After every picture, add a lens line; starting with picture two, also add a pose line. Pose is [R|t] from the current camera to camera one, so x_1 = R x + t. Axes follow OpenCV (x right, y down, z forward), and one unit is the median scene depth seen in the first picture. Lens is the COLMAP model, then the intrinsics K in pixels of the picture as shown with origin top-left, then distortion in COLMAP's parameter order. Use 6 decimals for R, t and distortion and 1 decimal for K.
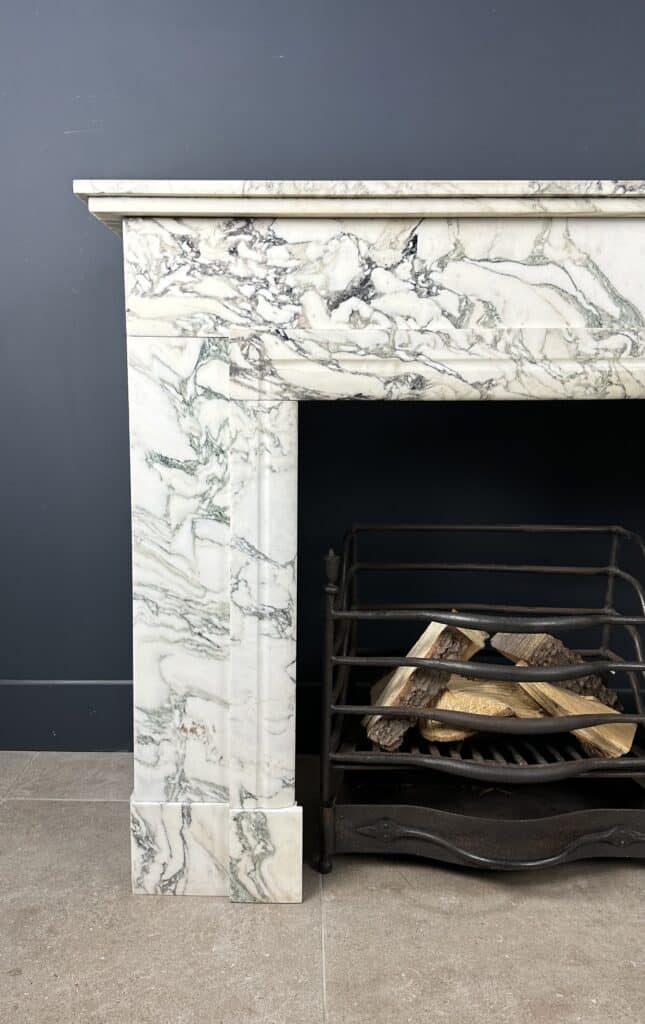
lens RADIAL K [[814.4, 0, 302.7], [0, 814.4, 511.1], [0, 0, 1]] dist [0.164798, -0.284821]
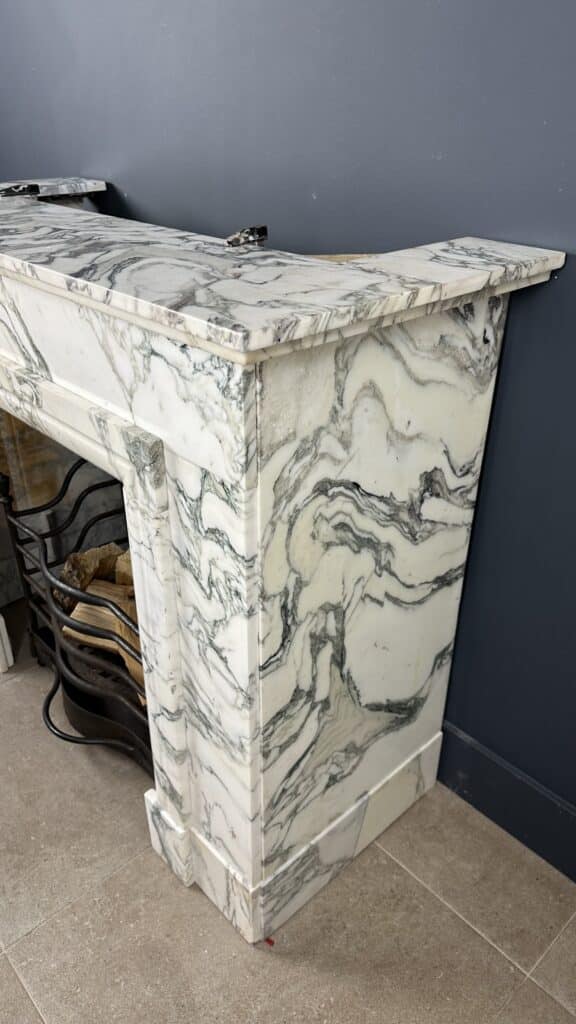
lens RADIAL K [[716.5, 0, 287.4], [0, 716.5, 506.9], [0, 0, 1]] dist [0.154737, -0.336742]
pose [[0.689100, 0.355379, -0.631543, 1.240321], [-0.102315, 0.910479, 0.400700, -0.471318], [0.717407, -0.211506, 0.663772, 0.578932]]
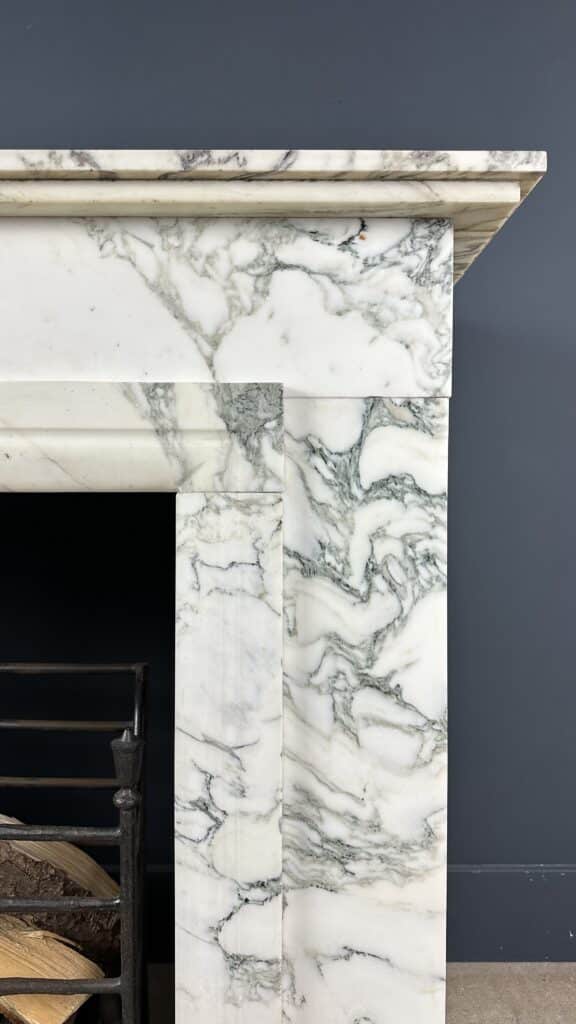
lens RADIAL K [[712.6, 0, 288.0], [0, 712.6, 512.0], [0, 0, 1]] dist [0.143013, -0.266630]
pose [[0.999839, -0.005417, 0.017109, 0.641136], [0.007224, 0.994189, -0.107409, -0.059132], [-0.016428, 0.107515, 0.994068, 0.449463]]
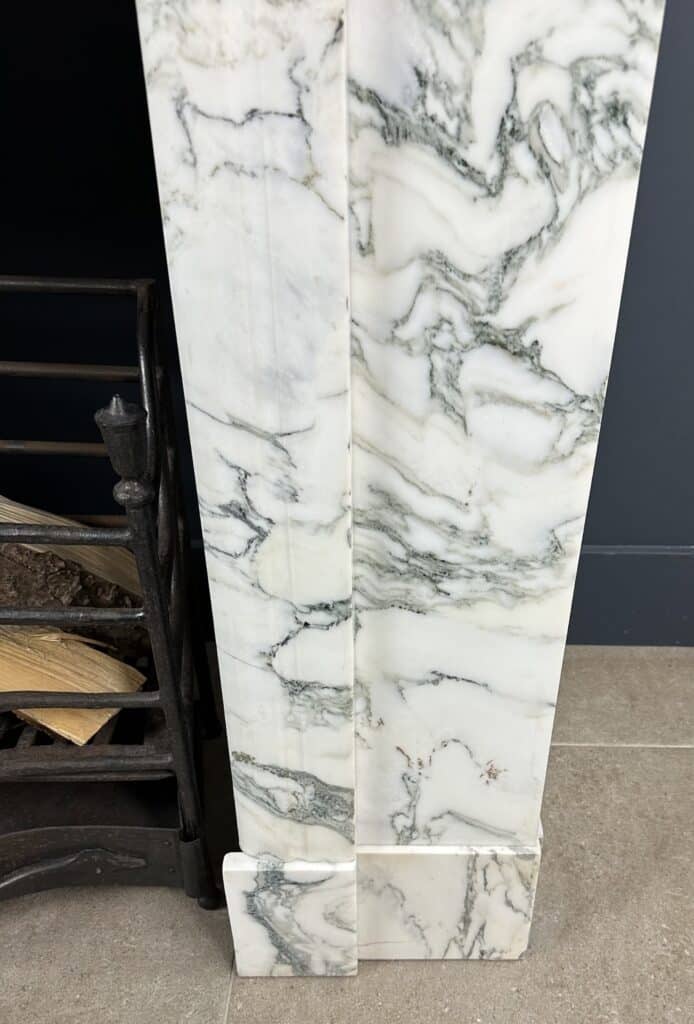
lens RADIAL K [[907.1, 0, 410.3], [0, 907.1, 627.3], [0, 0, 1]] dist [0.072853, -0.113451]
pose [[0.999360, -0.001371, 0.035756, 0.659086], [-0.015340, 0.886355, 0.462753, -0.067085], [-0.032327, -0.463005, 0.885766, 0.565291]]
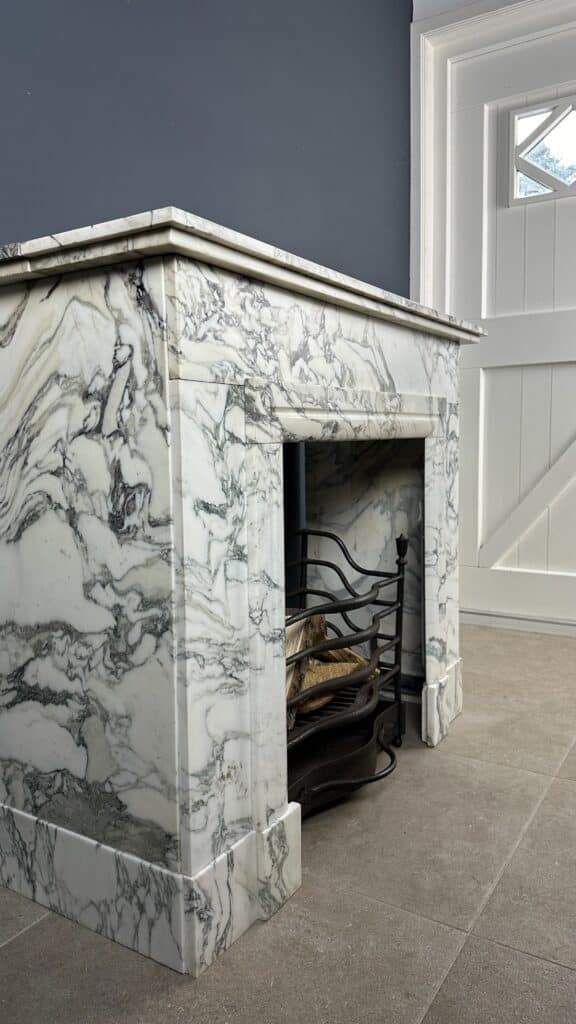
lens RADIAL K [[712.6, 0, 288.0], [0, 712.6, 512.0], [0, 0, 1]] dist [0.143013, -0.266630]
pose [[0.522013, -0.100630, 0.846981, -0.864666], [0.139023, 0.989775, 0.031913, -0.071164], [-0.841532, 0.101091, 0.530665, 0.477511]]
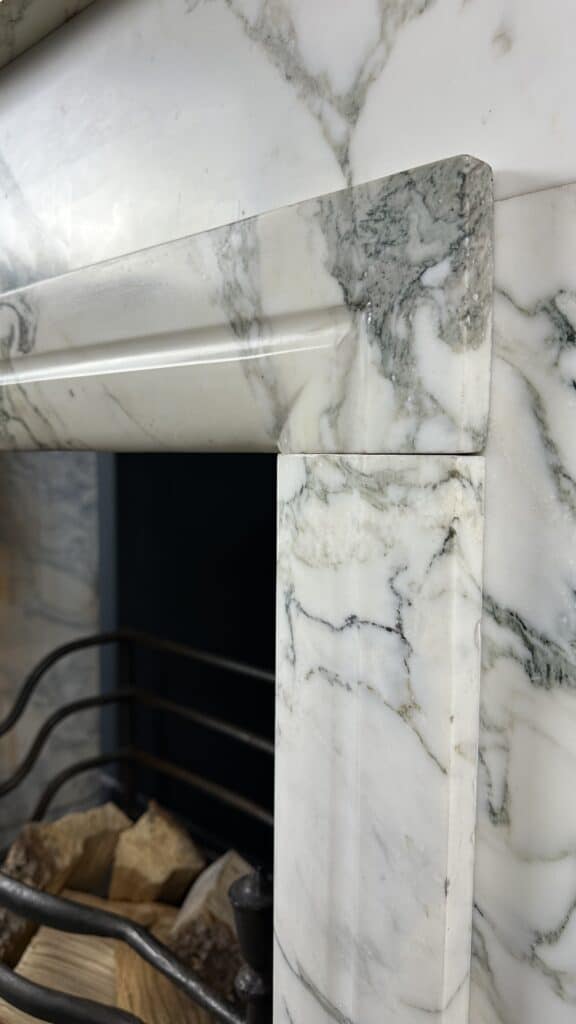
lens RADIAL K [[735.2, 0, 288.0], [0, 735.2, 512.0], [0, 0, 1]] dist [0.081067, -0.174320]
pose [[0.739021, 0.055222, -0.671415, 0.754895], [-0.095281, 0.995184, -0.023024, -0.107238], [0.666910, 0.080989, 0.740724, 0.806935]]
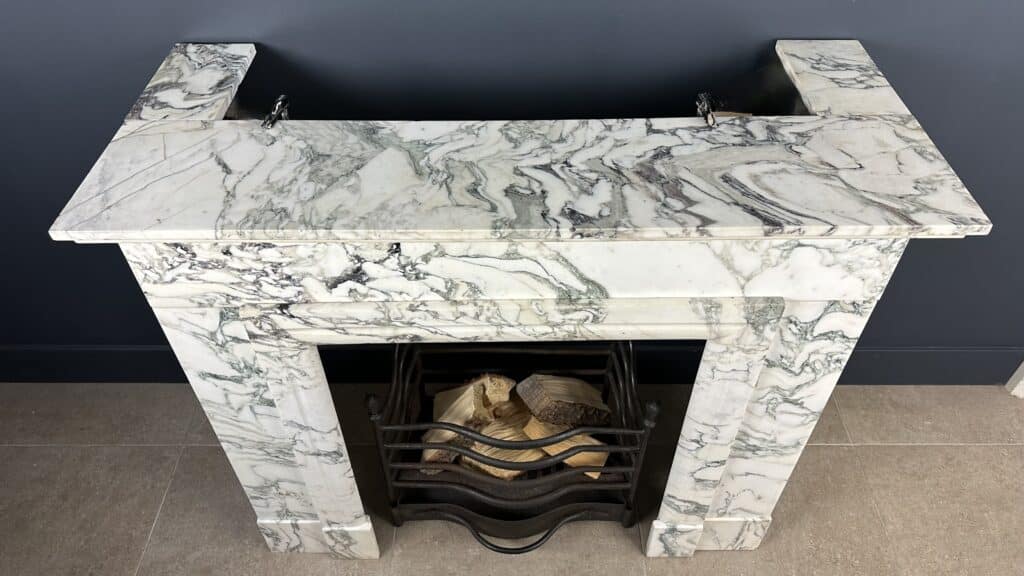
lens RADIAL K [[710.7, 0, 507.5], [0, 710.7, 288.9], [0, 0, 1]] dist [0.178925, -0.391931]
pose [[0.999877, -0.015194, -0.003841, 0.277186], [0.014468, 0.800667, 0.598935, -0.821922], [-0.006025, -0.598917, 0.800789, 0.222897]]
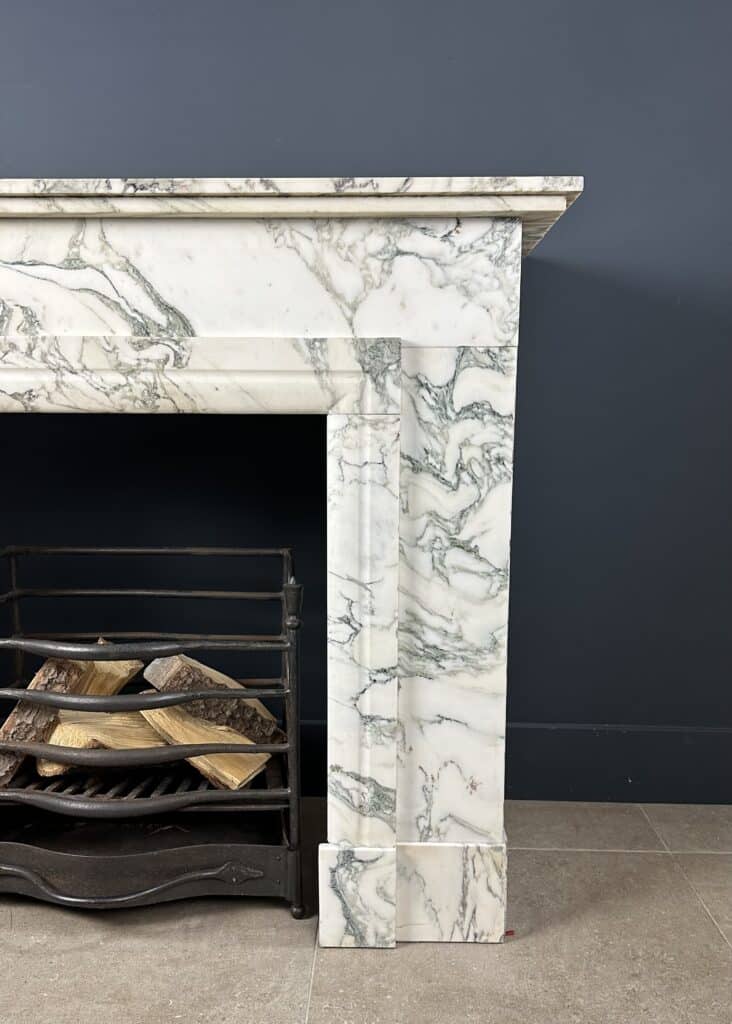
lens RADIAL K [[883.1, 0, 366.3], [0, 883.1, 558.2], [0, 0, 1]] dist [0.171413, -0.346940]
pose [[0.999929, -0.000822, -0.011847, 0.619788], [0.001076, 0.999769, 0.021451, 0.009100], [0.011826, -0.021462, 0.999700, -0.020937]]
